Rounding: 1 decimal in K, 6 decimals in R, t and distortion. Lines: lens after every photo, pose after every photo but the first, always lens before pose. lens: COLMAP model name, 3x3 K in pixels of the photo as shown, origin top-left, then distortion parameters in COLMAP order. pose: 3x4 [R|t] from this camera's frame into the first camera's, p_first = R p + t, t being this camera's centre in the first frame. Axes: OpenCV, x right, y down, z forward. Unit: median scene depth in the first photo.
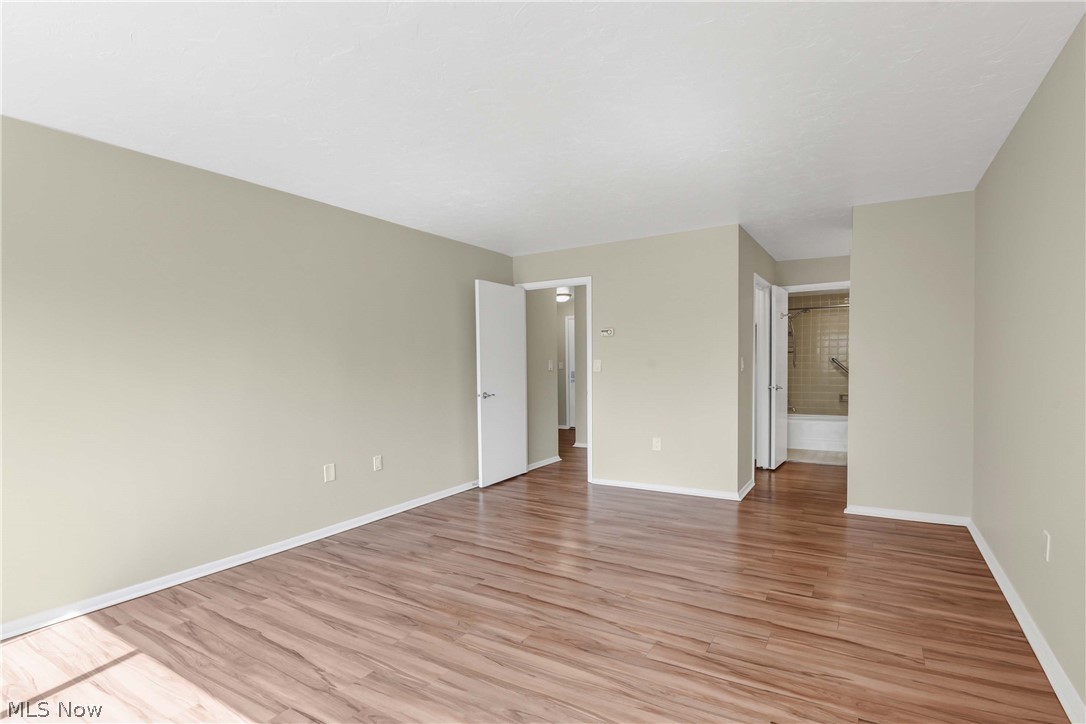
lens RADIAL K [[497.7, 0, 549.7], [0, 497.7, 358.3], [0, 0, 1]] dist [-0.002672, -0.008078]
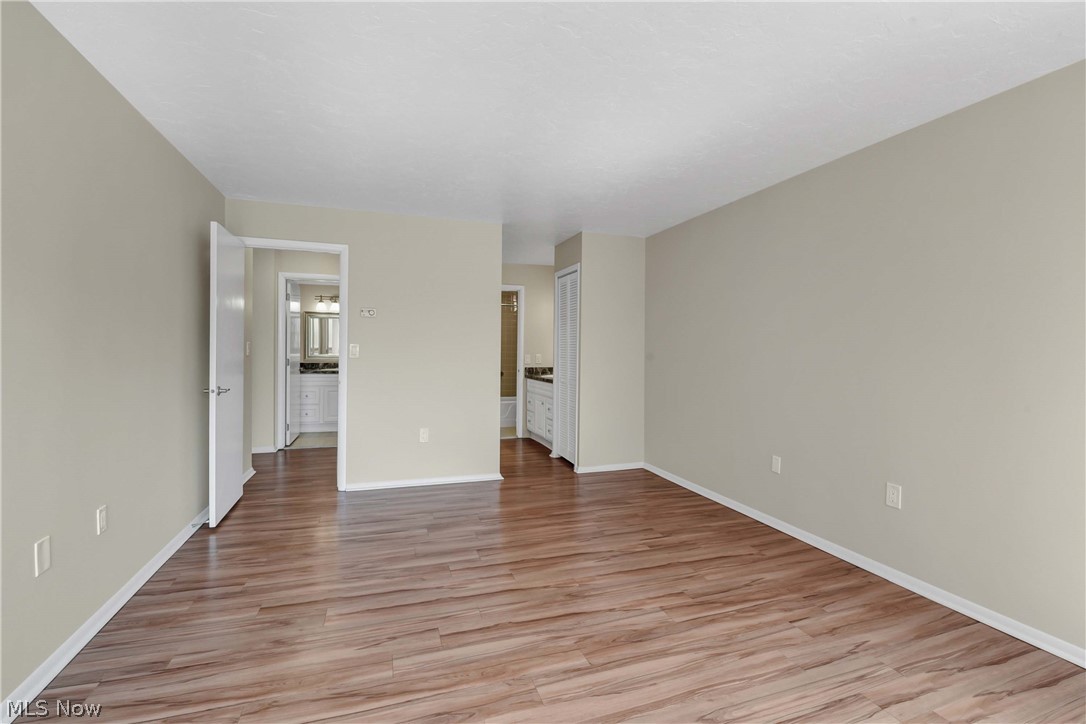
lens RADIAL K [[497.0, 0, 539.6], [0, 497.0, 325.1], [0, 0, 1]] dist [0.001339, -0.010278]
pose [[0.655944, 0.057538, 0.752614, -0.626565], [-0.025556, 0.998212, -0.054041, 0.017225], [-0.754377, 0.016214, 0.656241, 0.373428]]
